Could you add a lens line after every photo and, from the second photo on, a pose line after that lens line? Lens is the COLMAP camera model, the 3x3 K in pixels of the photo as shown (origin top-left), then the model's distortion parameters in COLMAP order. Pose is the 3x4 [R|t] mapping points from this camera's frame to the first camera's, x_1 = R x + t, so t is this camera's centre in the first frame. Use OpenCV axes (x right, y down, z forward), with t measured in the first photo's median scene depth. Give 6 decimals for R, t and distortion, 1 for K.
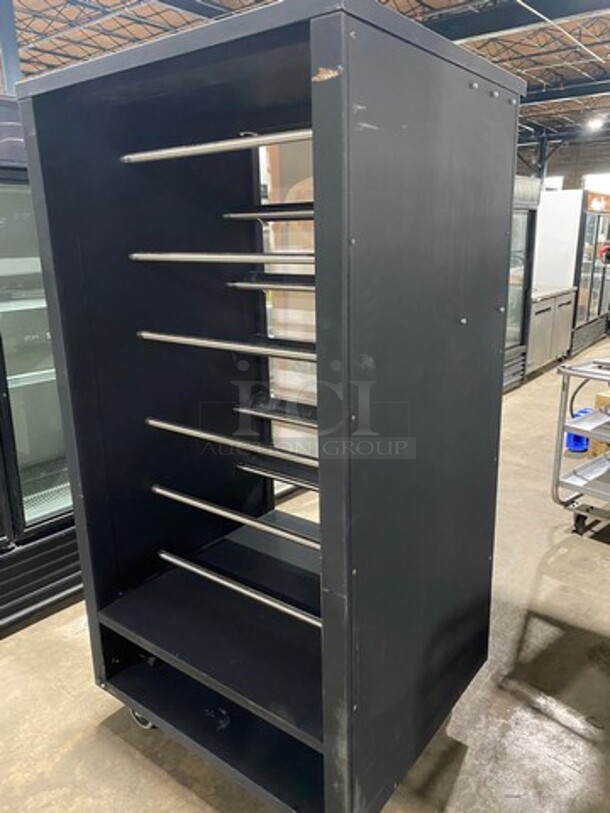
lens RADIAL K [[618.2, 0, 305.0], [0, 618.2, 406.5], [0, 0, 1]] dist [0.026918, 0.000771]
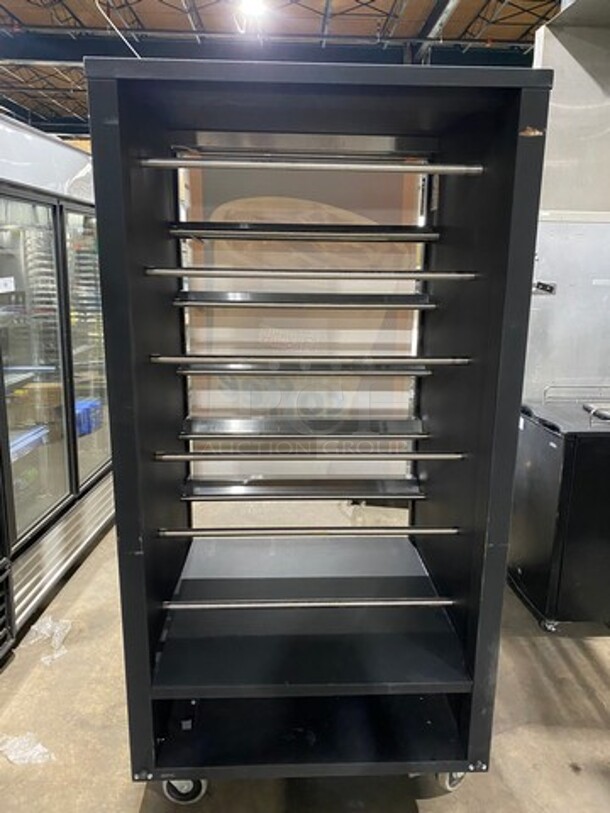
lens RADIAL K [[619.1, 0, 305.0], [0, 619.1, 406.5], [0, 0, 1]] dist [0.007751, 0.002390]
pose [[0.755249, -0.121643, 0.644051, -0.585289], [0.149400, 0.988709, 0.011544, -0.023439], [-0.638184, 0.087503, 0.764895, 0.168037]]
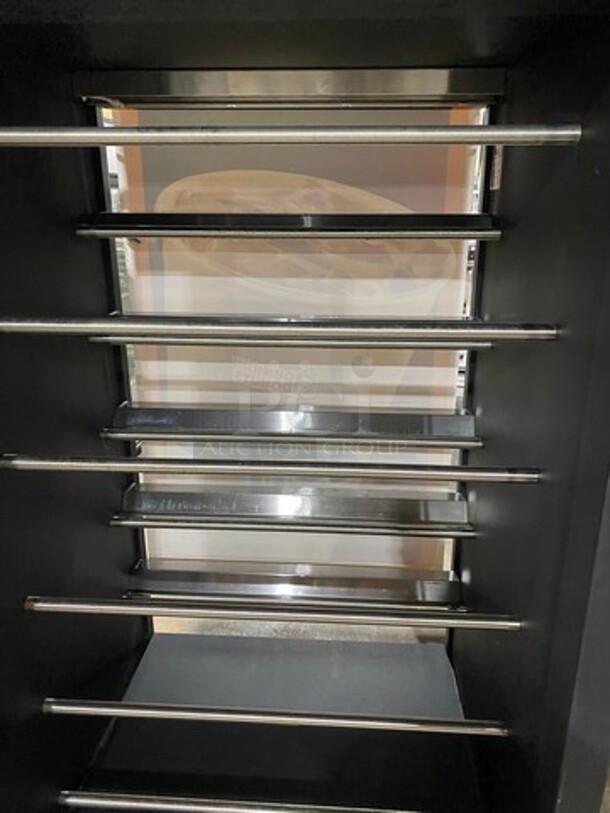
lens RADIAL K [[611.9, 0, 313.9], [0, 611.9, 400.4], [0, 0, 1]] dist [-0.006110, -0.002926]
pose [[0.811900, -0.158063, 0.561992, -0.294280], [0.136004, 0.987373, 0.081220, -0.151674], [-0.567734, 0.010491, 0.823145, 0.354925]]
